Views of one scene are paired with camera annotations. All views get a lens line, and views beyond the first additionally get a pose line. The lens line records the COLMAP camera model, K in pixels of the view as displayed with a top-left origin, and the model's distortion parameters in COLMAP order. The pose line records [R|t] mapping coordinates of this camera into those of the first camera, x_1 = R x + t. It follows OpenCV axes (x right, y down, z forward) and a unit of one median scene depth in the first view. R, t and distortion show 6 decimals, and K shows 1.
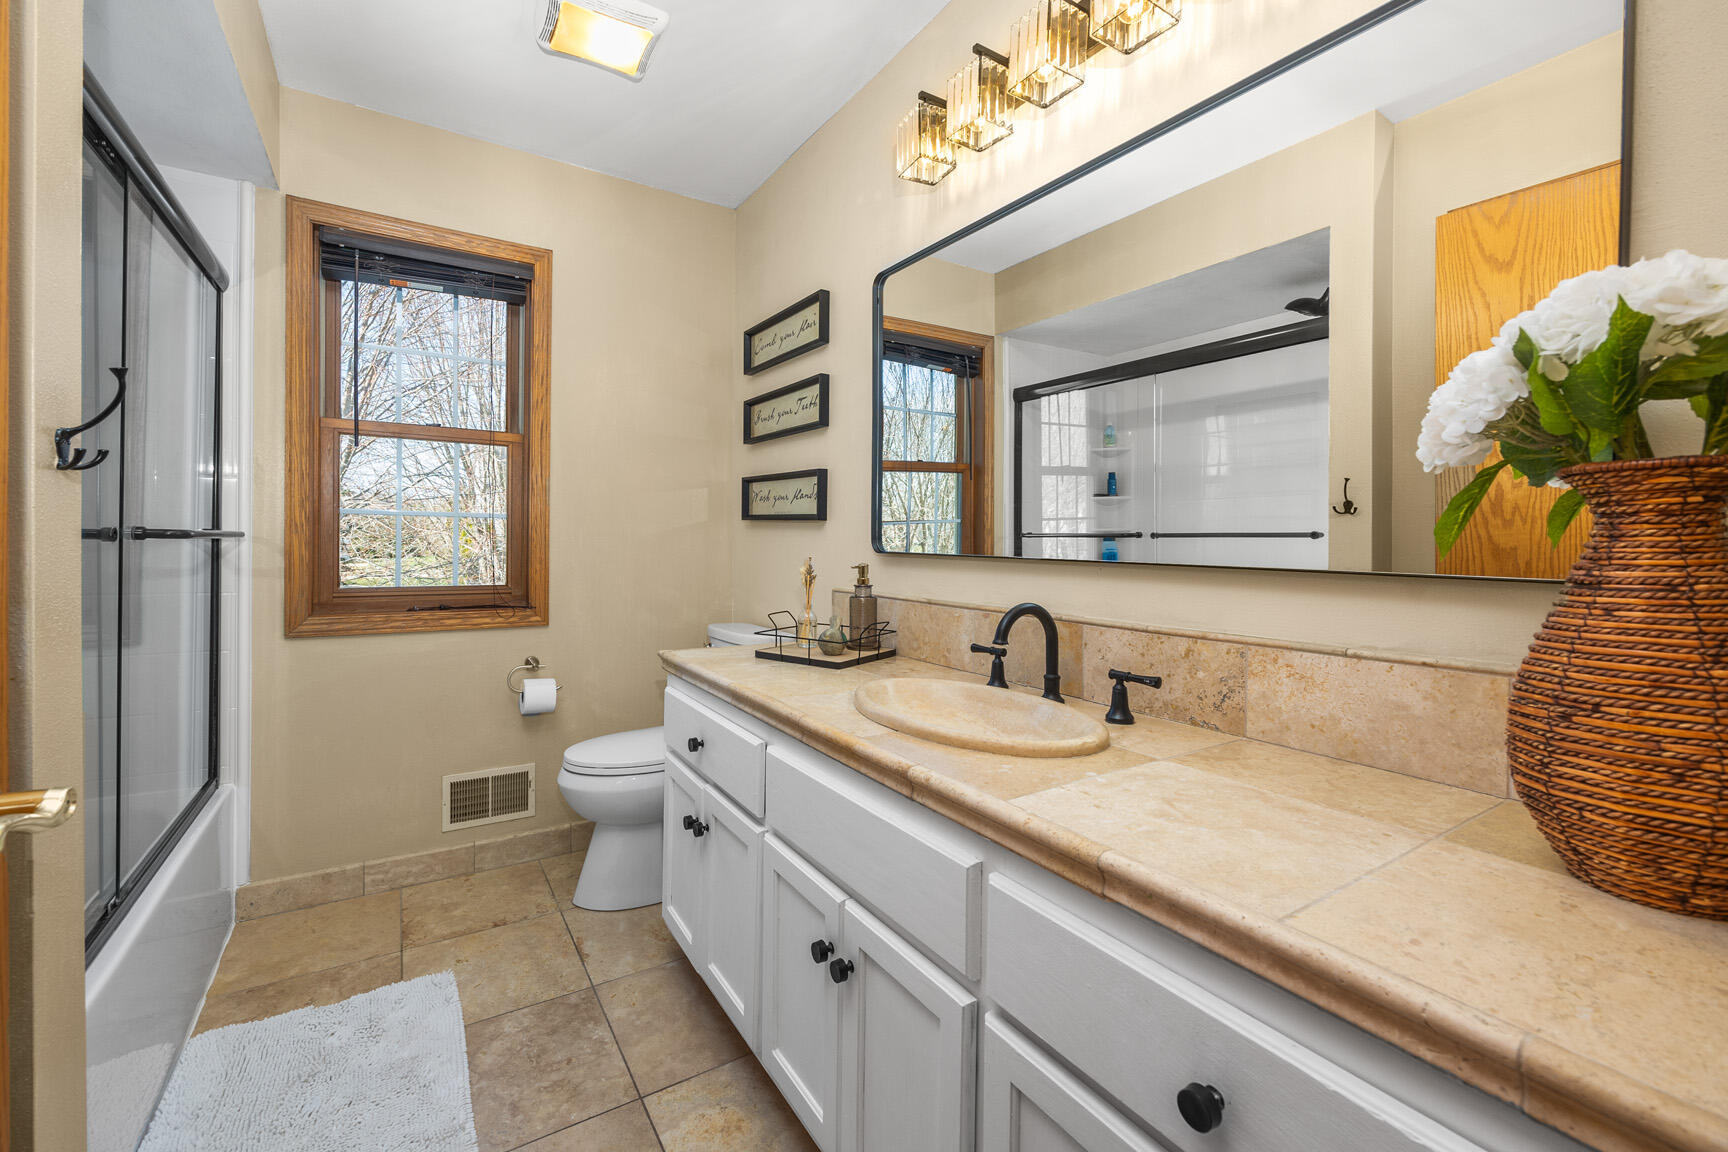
lens RADIAL K [[722.3, 0, 857.8], [0, 722.3, 535.8], [0, 0, 1]] dist [-0.000007, -0.000085]
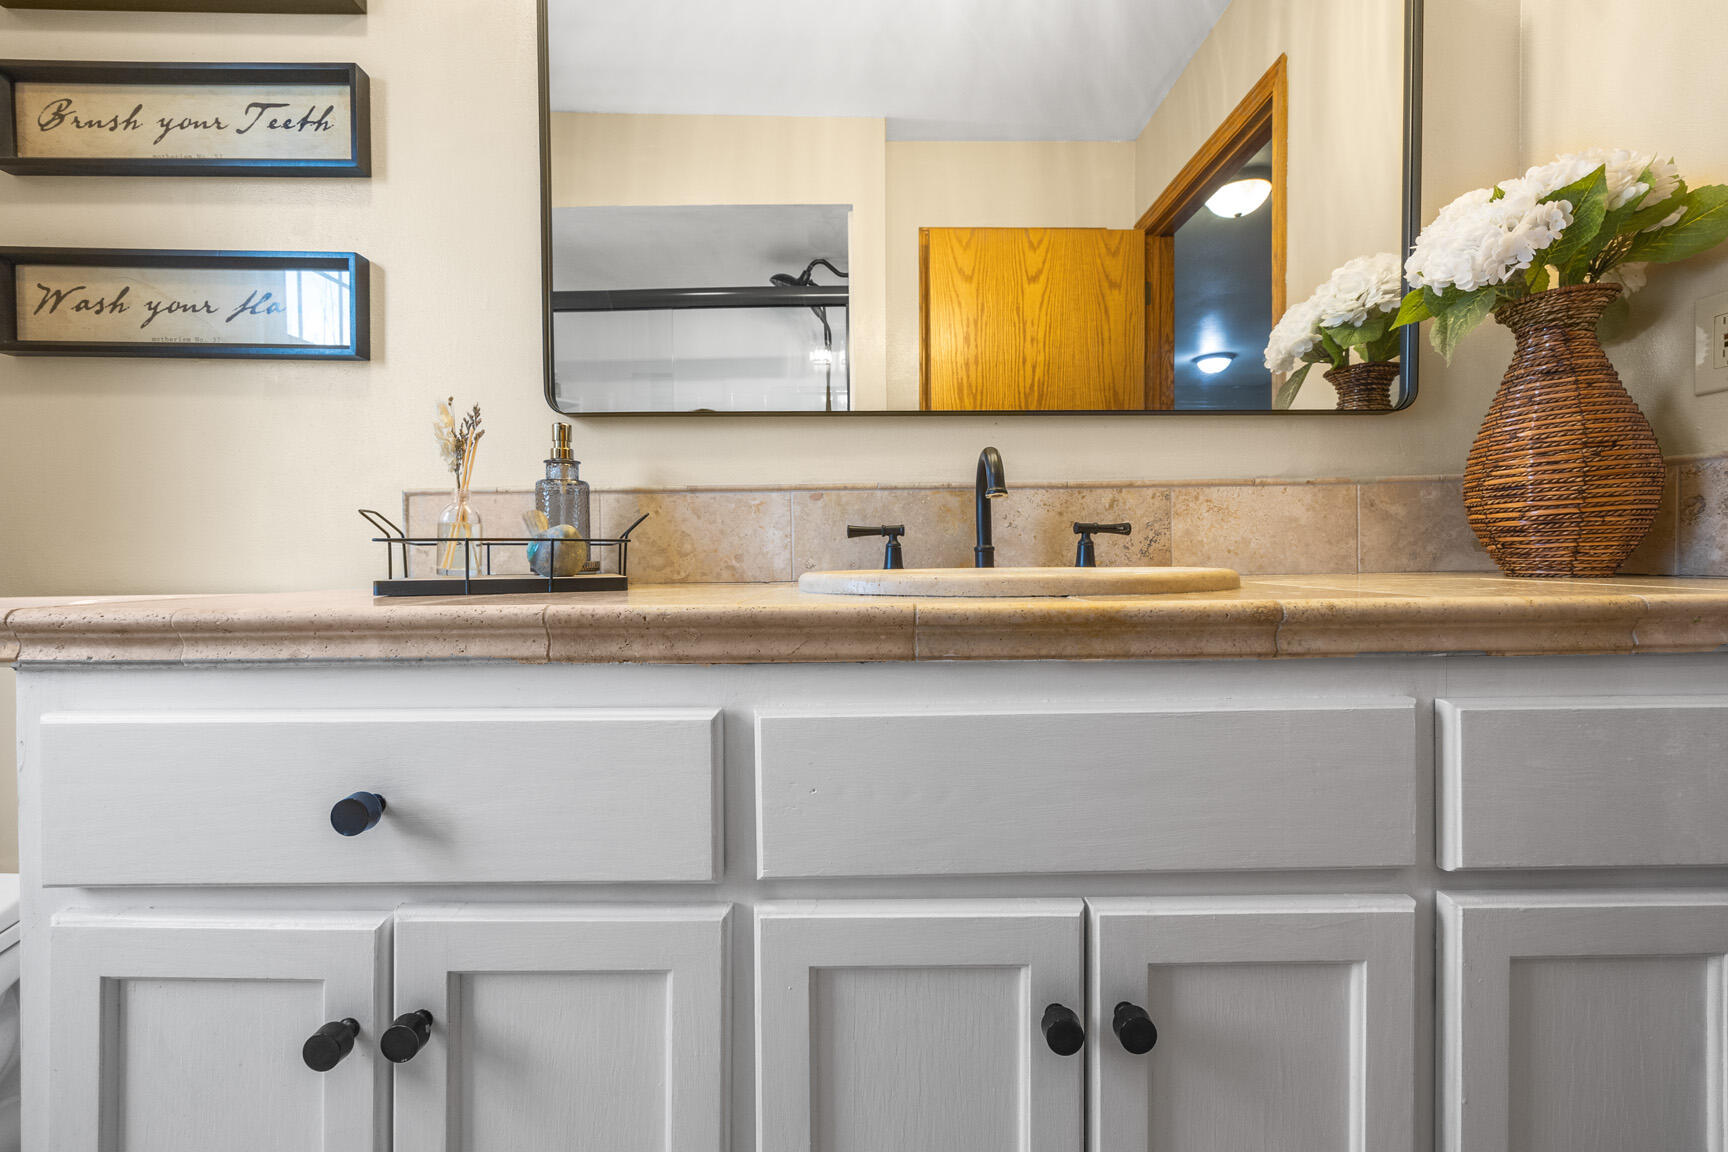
lens RADIAL K [[681.4, 0, 829.7], [0, 681.4, 569.0], [0, 0, 1]] dist [-0.000805, 0.000091]
pose [[0.528820, -0.023002, 0.848422, -0.531413], [0.019358, 0.999700, 0.015038, 0.234376], [-0.848513, 0.008471, 0.529107, 0.860810]]
